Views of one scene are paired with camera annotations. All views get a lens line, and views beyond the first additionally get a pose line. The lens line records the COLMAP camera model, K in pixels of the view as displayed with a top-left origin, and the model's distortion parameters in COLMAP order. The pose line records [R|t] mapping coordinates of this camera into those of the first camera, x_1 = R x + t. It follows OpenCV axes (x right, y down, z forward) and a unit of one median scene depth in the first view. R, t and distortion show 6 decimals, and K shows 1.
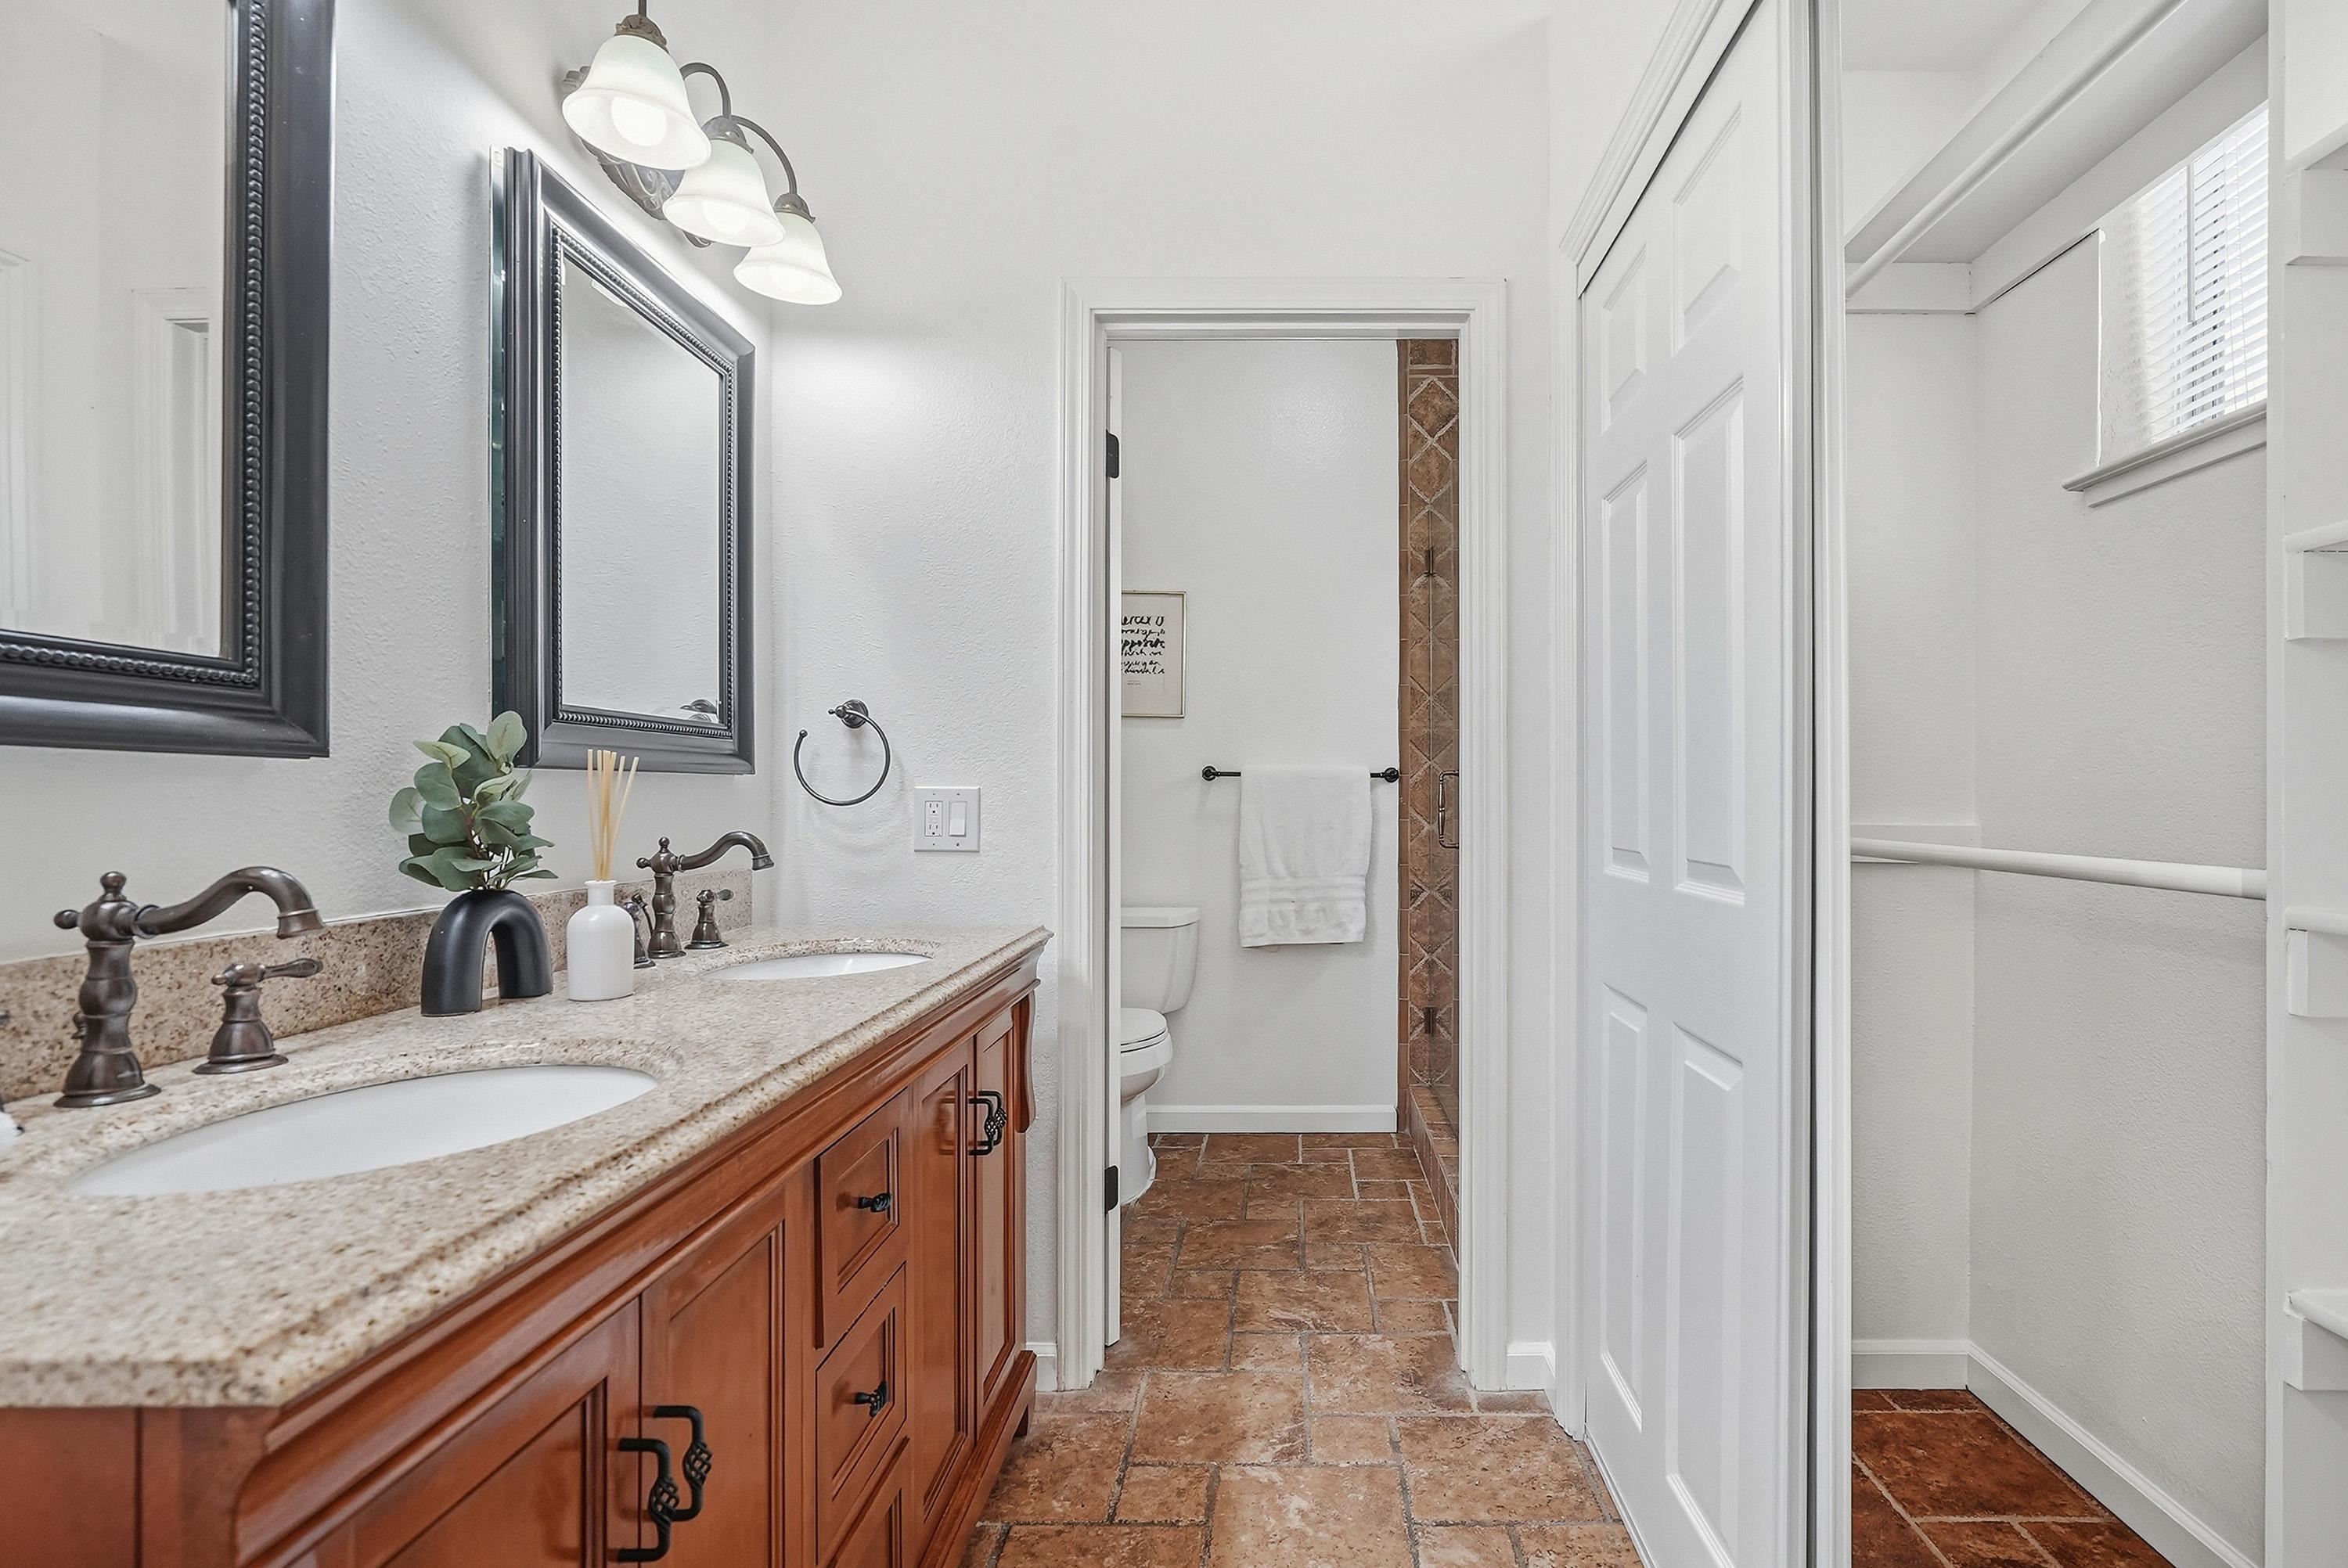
lens RADIAL K [[1076.8, 0, 1175.8], [0, 1076.8, 799.6], [0, 0, 1]] dist [0.000975, 0.000223]
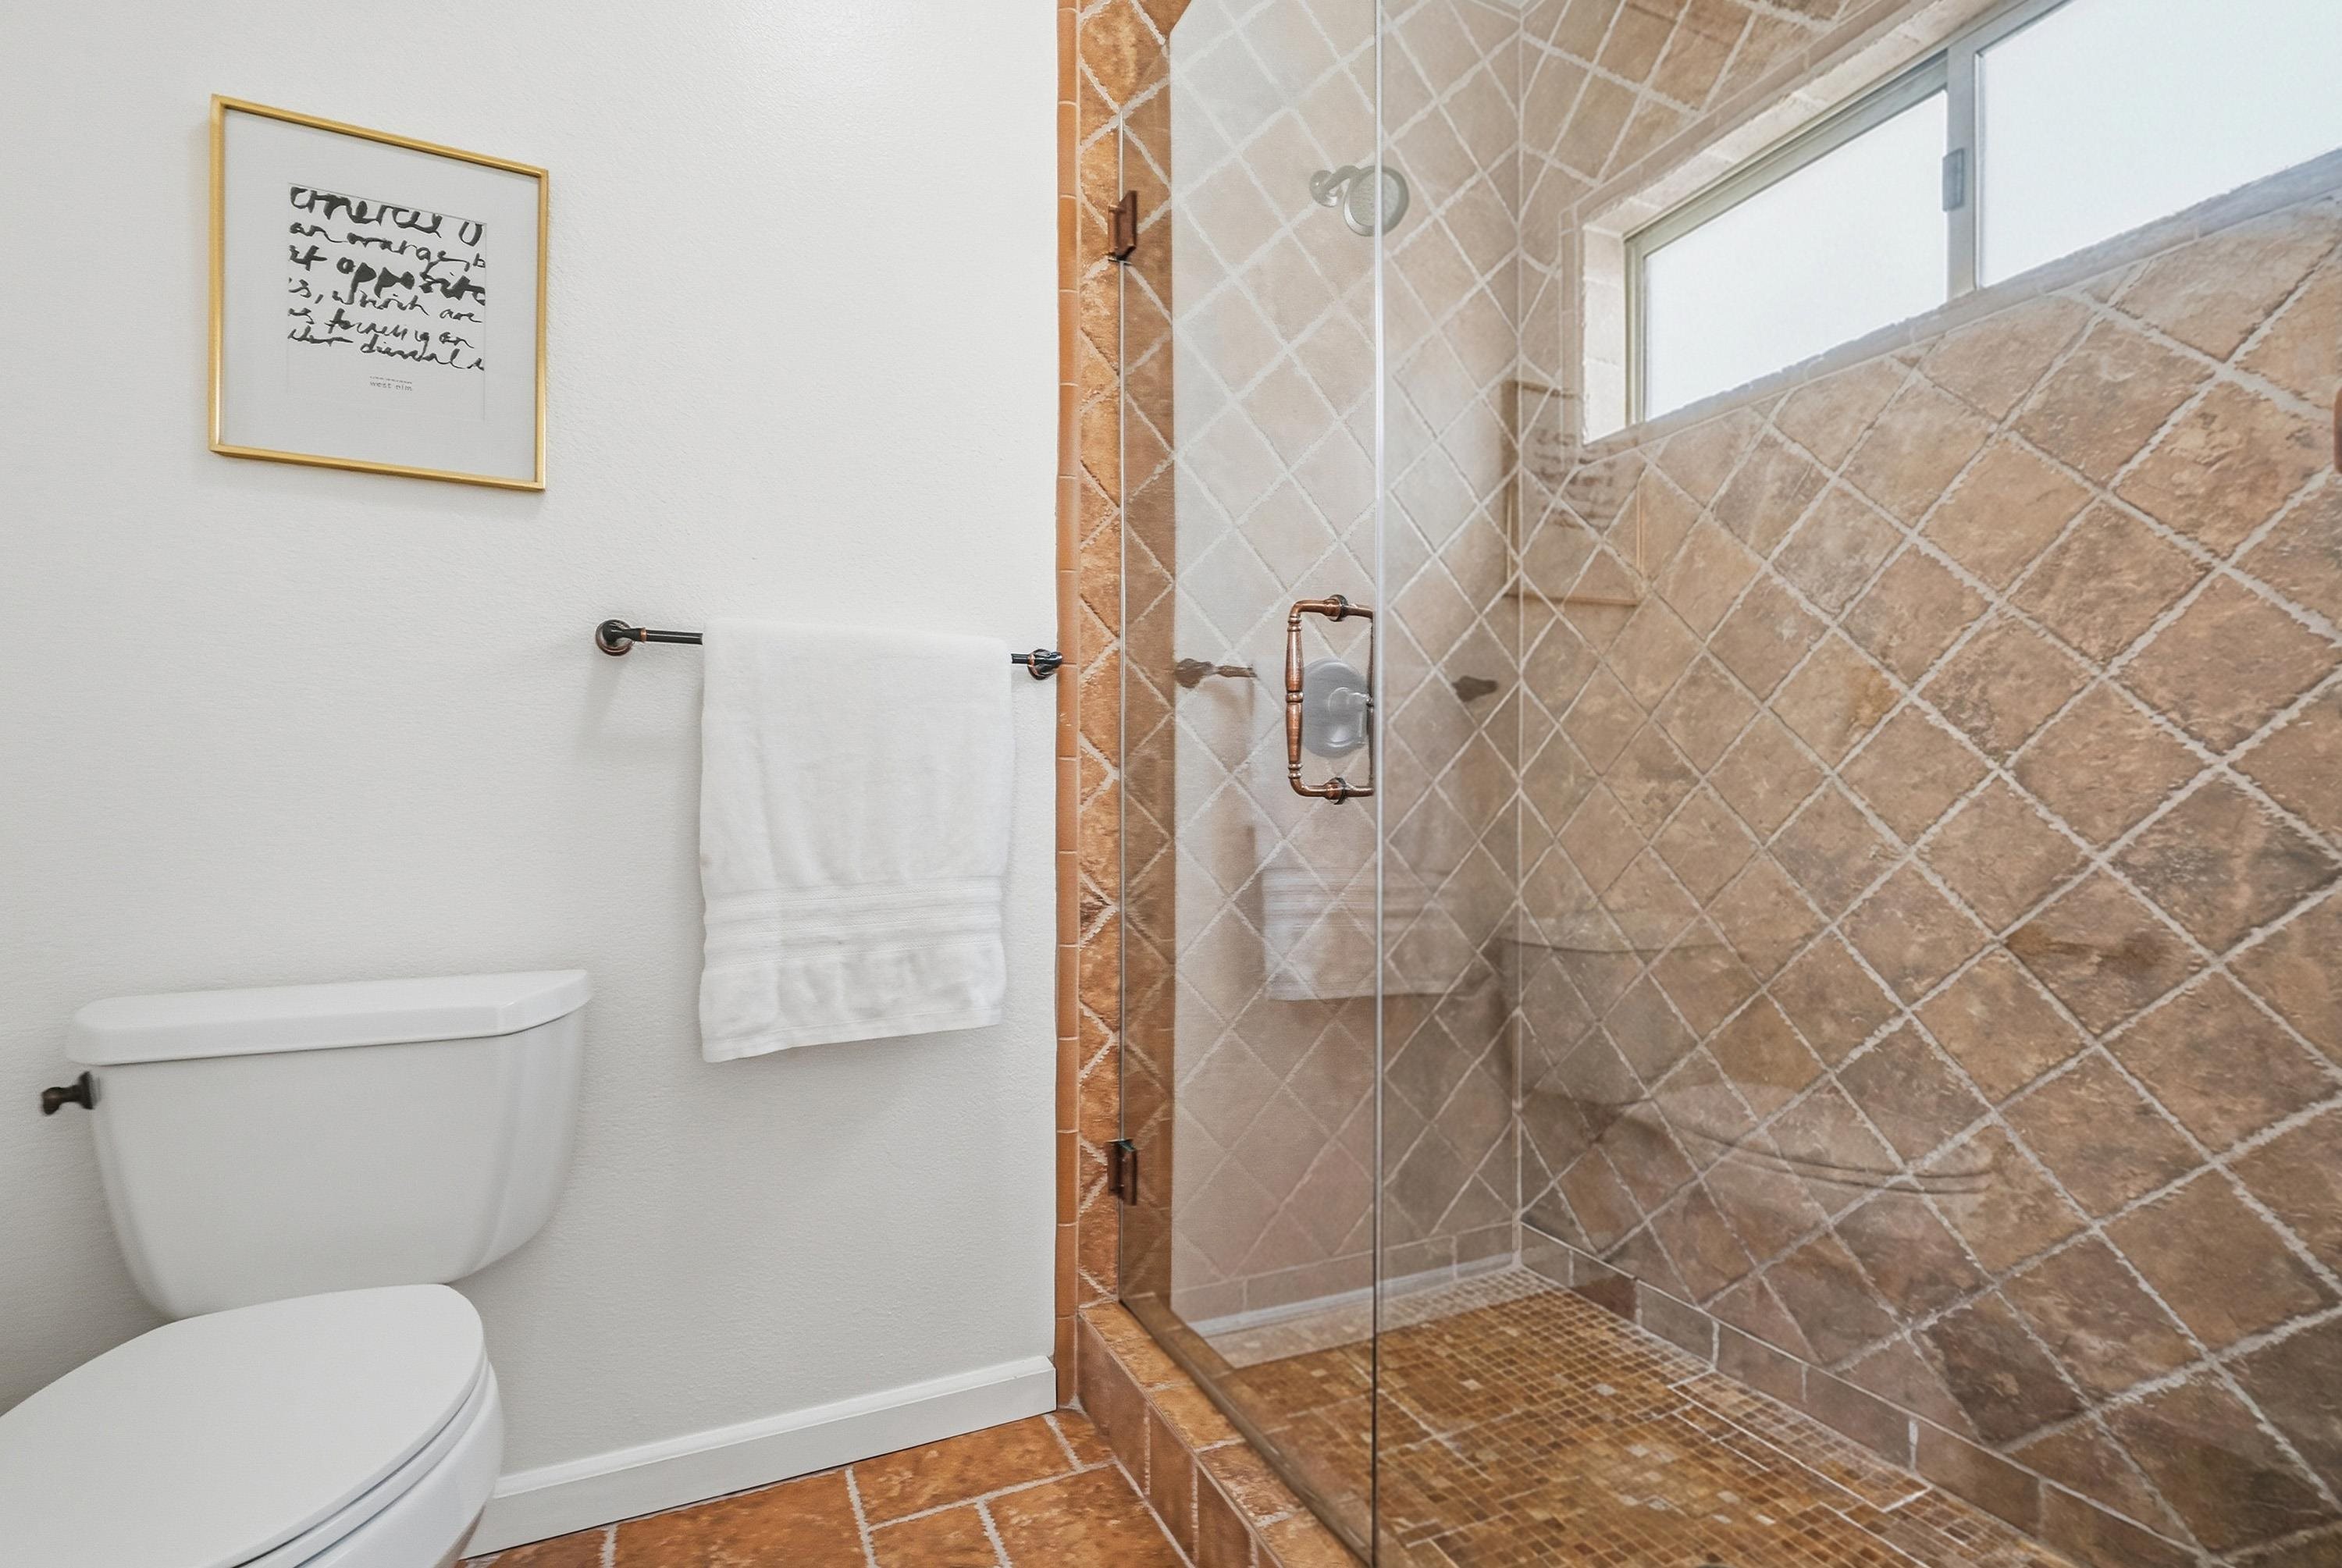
lens RADIAL K [[1074.1, 0, 1142.7], [0, 1074.1, 816.7], [0, 0, 1]] dist [0.000975, 0.000223]
pose [[0.861534, 0.000313, 0.507699, -0.003177], [-0.004444, 0.999966, 0.006925, 0.041113], [-0.507680, -0.008223, 0.861507, 0.570570]]
